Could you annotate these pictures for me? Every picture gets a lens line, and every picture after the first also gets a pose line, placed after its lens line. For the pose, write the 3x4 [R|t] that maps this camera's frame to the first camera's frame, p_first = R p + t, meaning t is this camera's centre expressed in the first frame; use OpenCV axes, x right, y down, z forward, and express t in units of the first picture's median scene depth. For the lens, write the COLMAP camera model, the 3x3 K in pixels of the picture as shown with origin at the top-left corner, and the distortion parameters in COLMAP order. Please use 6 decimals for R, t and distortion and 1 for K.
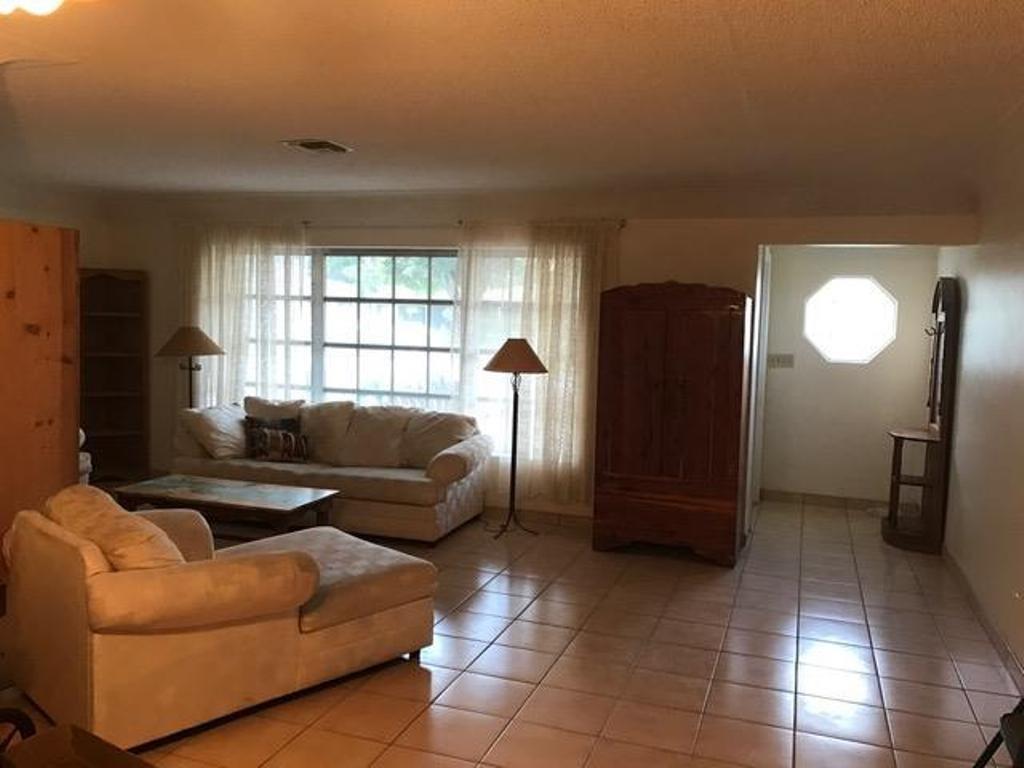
lens RADIAL K [[843.2, 0, 511.4], [0, 843.2, 375.6], [0, 0, 1]] dist [0.075600, -0.120751]
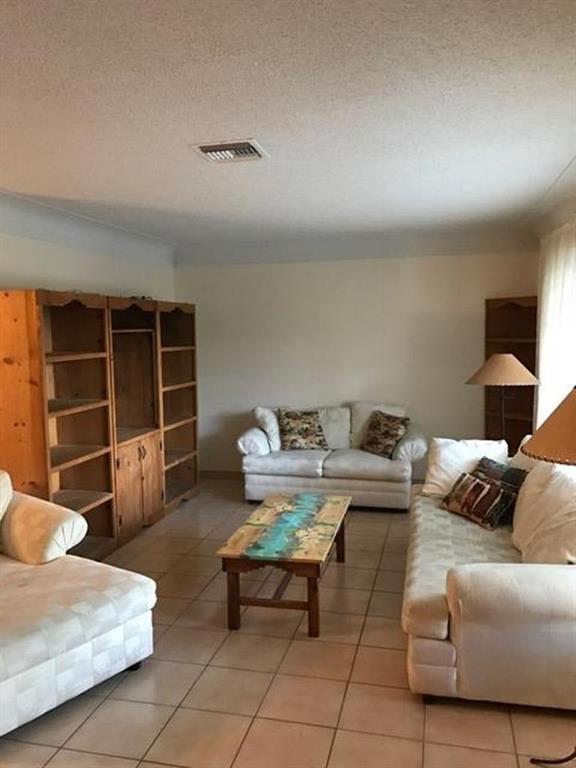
lens RADIAL K [[632.4, 0, 285.8], [0, 632.4, 379.6], [0, 0, 1]] dist [0.075600, -0.120751]
pose [[0.095371, 0.047349, -0.994315, 0.328920], [-0.049606, 0.997853, 0.042759, -0.051139], [0.994205, 0.045246, 0.097515, 0.750824]]
